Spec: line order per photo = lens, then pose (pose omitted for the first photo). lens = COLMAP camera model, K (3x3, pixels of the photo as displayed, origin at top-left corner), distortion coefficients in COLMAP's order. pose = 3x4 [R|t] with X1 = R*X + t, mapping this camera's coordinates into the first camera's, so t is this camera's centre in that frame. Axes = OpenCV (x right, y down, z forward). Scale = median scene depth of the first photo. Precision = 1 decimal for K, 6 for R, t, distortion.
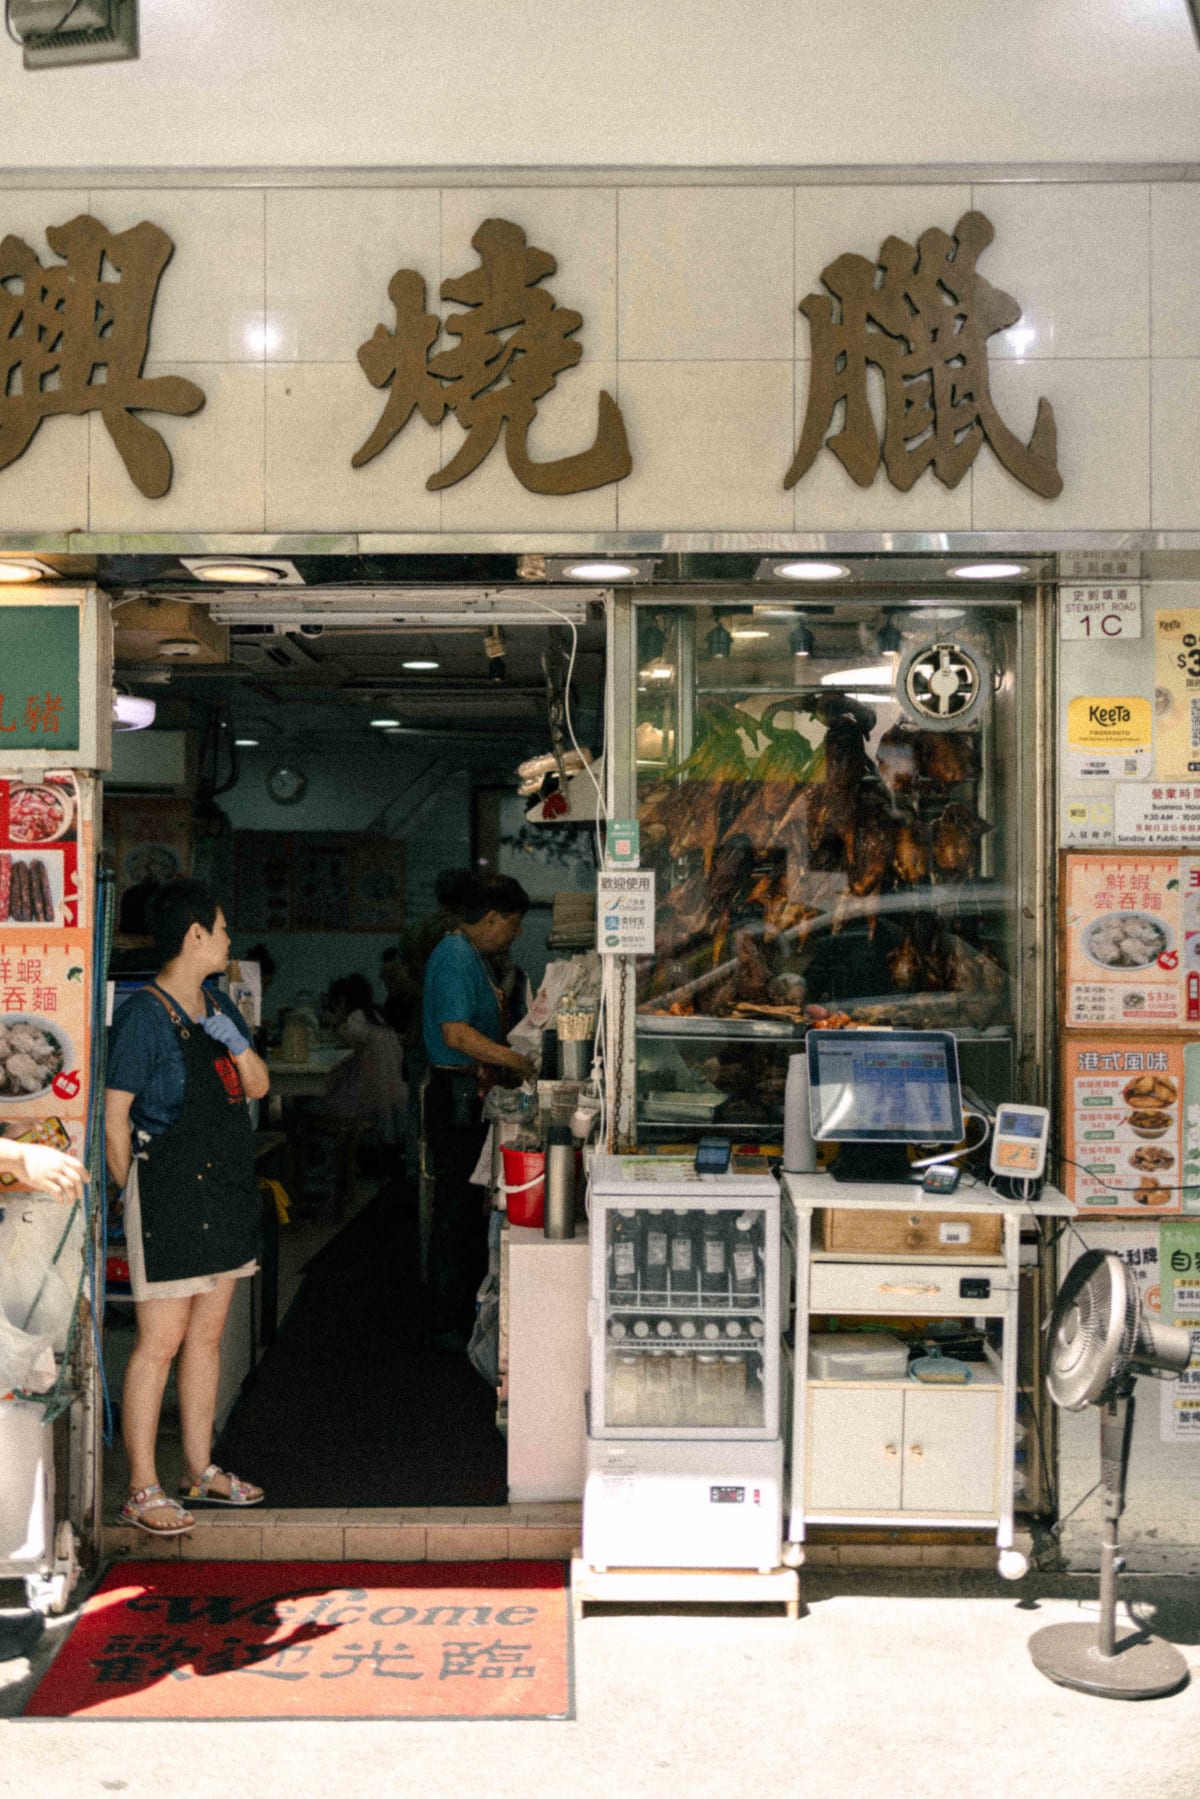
lens RADIAL K [[1785.6, 0, 593.4], [0, 1785.6, 900.6], [0, 0, 1]] dist [0.020182, 0.001428]
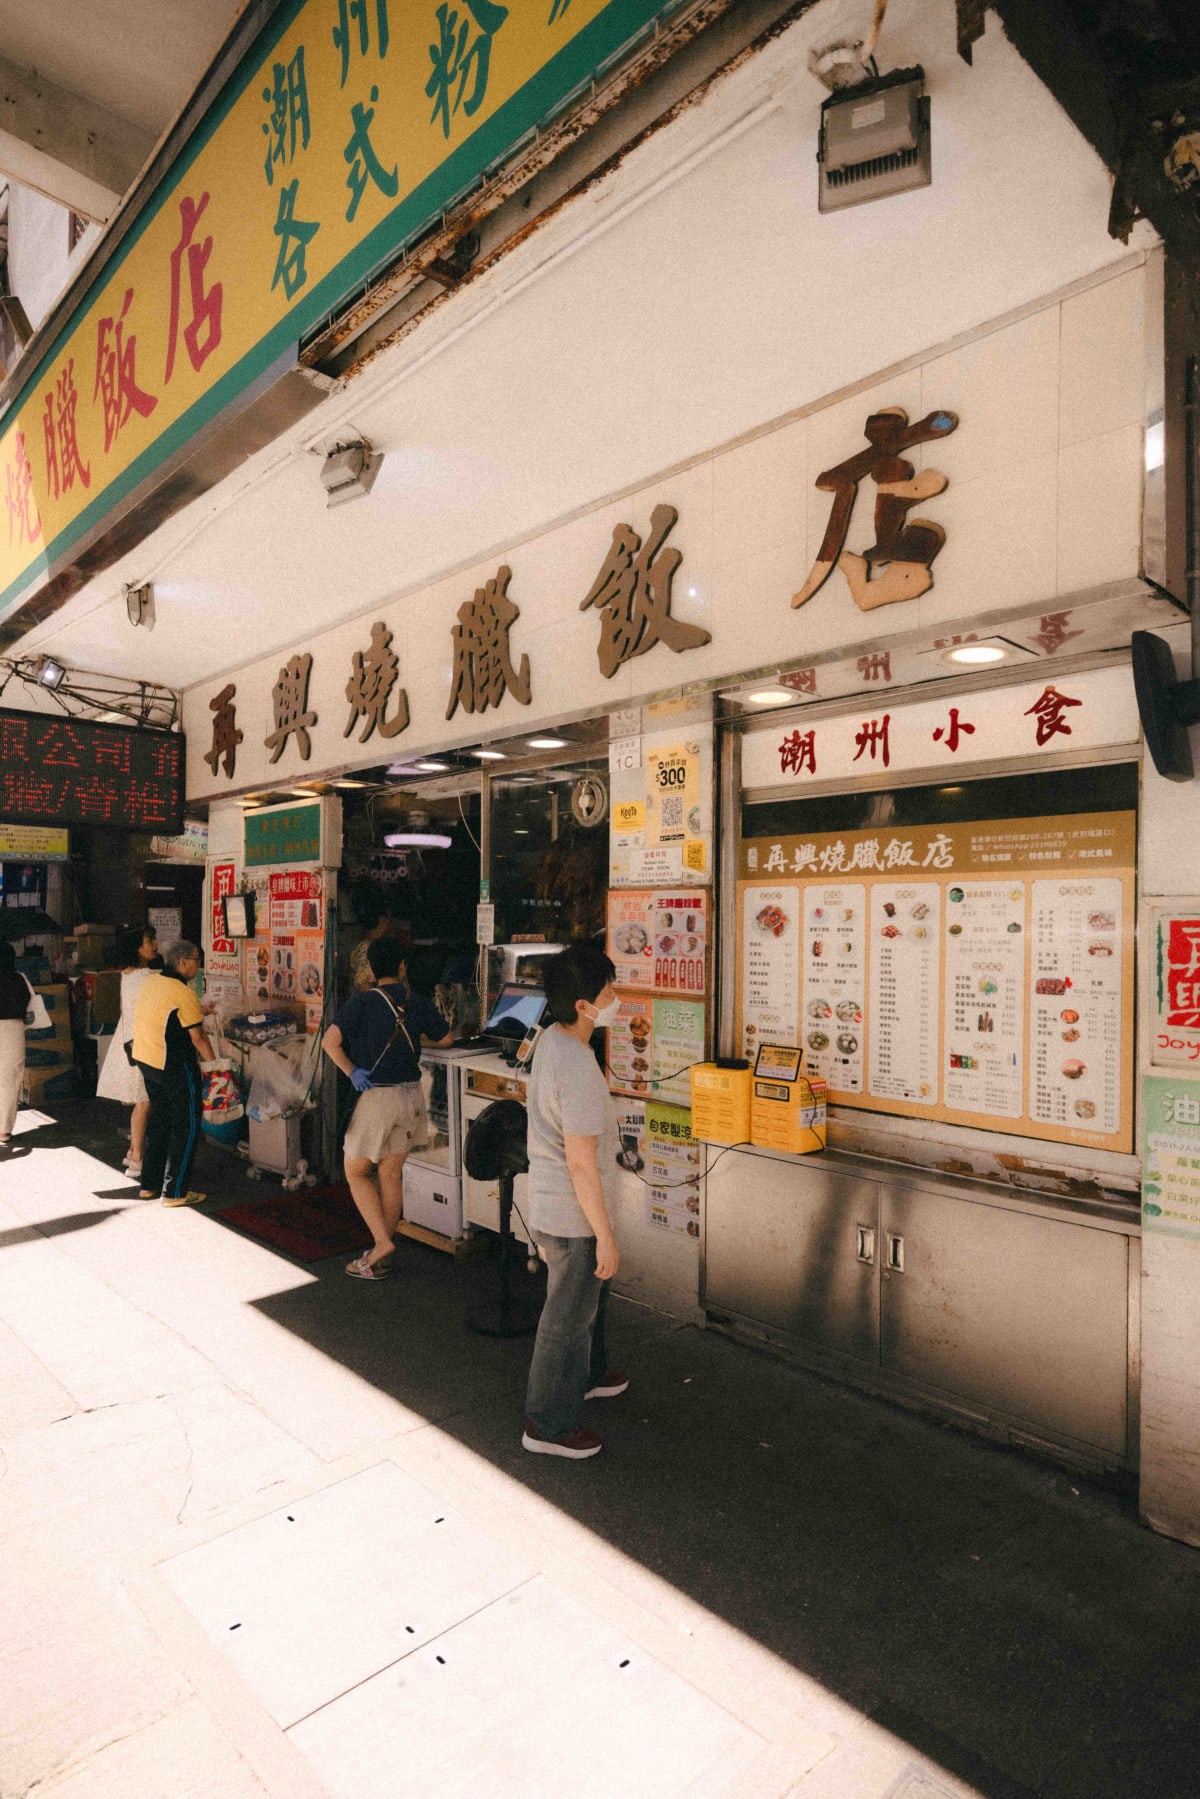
lens RADIAL K [[967.9, 0, 597.3], [0, 967.9, 911.4], [0, 0, 1]] dist [0.000460, -0.000238]
pose [[0.704869, -0.009076, -0.709280, 0.952437], [-0.003548, 0.999861, -0.016320, 0.010504], [0.709329, 0.014020, 0.704738, 0.302333]]
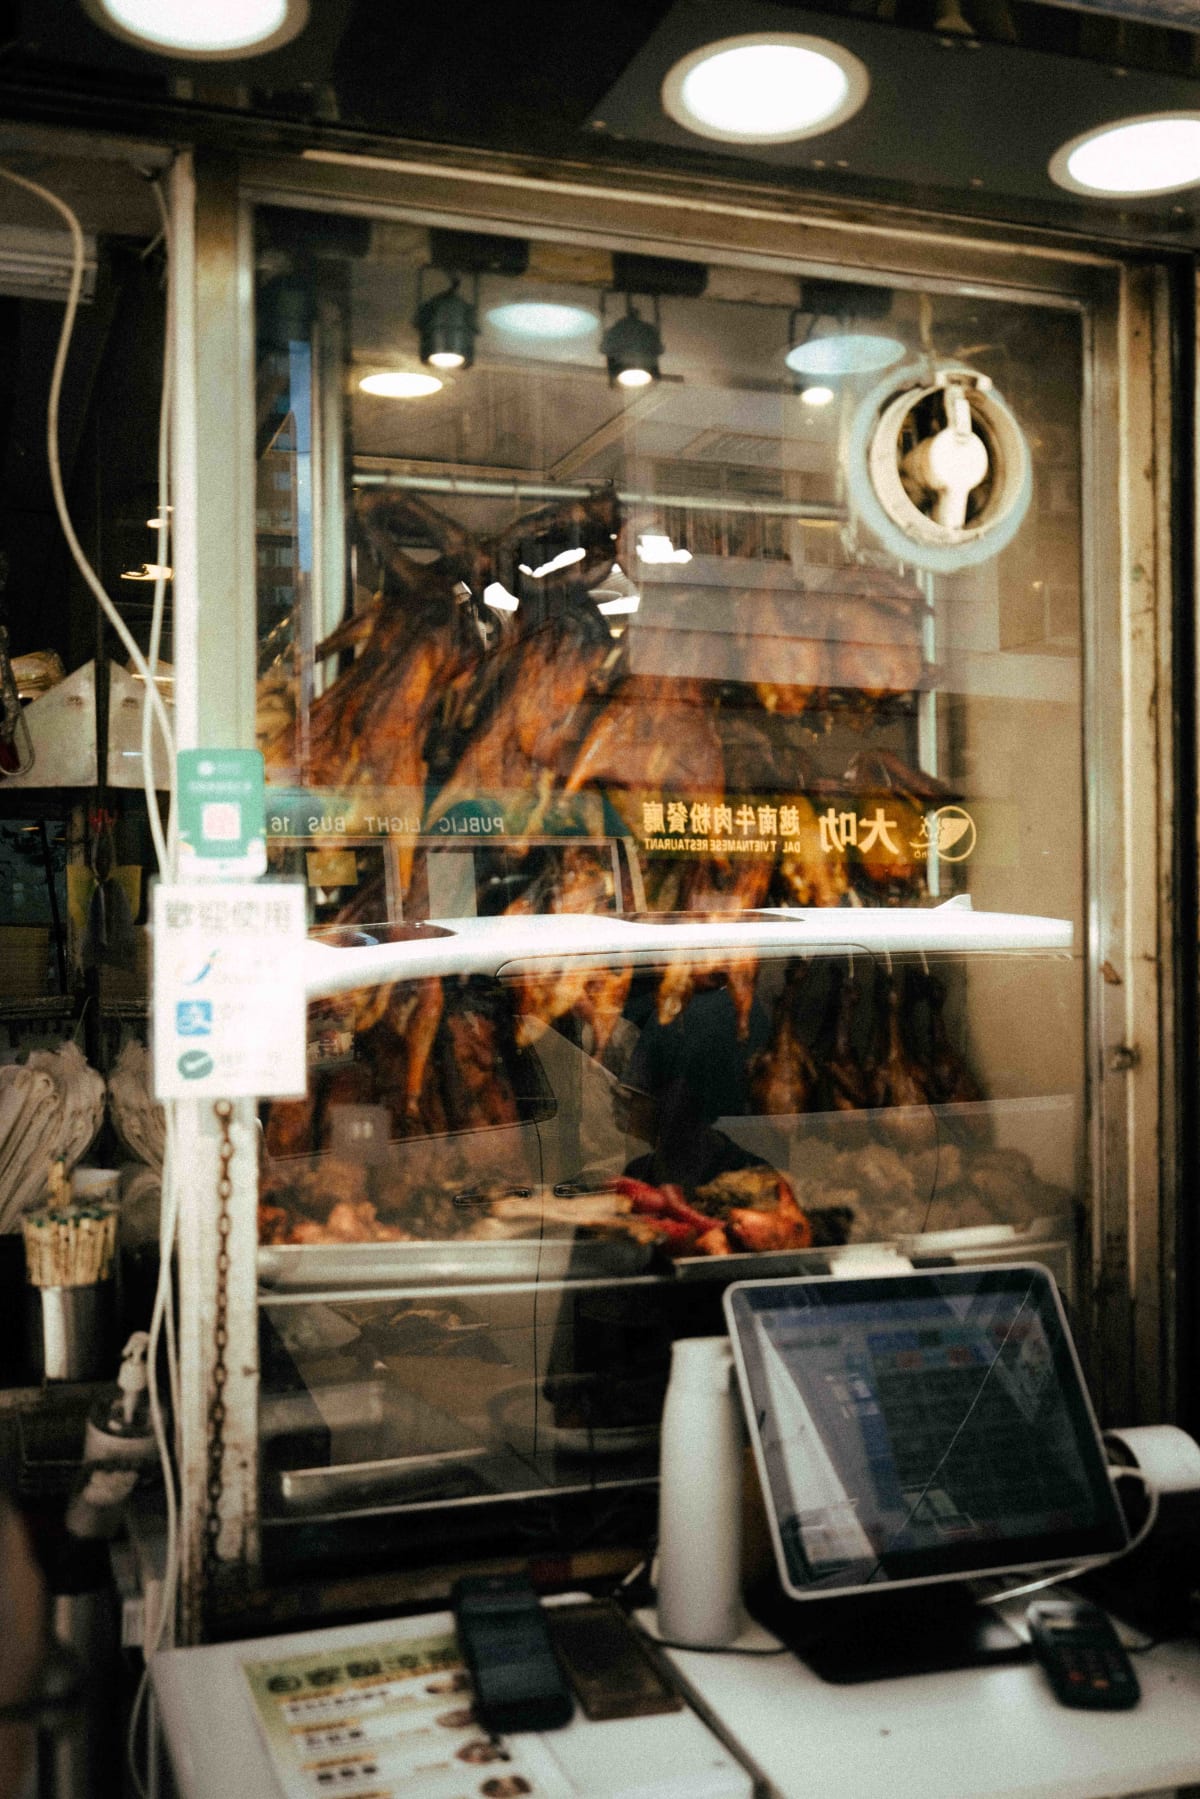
lens RADIAL K [[1715.3, 0, 597.1], [0, 1715.3, 923.4], [0, 0, 1]] dist [0.002368, -0.001501]
pose [[0.940104, -0.007517, 0.340805, -0.035039], [0.007300, 0.999972, 0.001919, -0.008245], [-0.340810, 0.000684, 0.940132, 0.646338]]
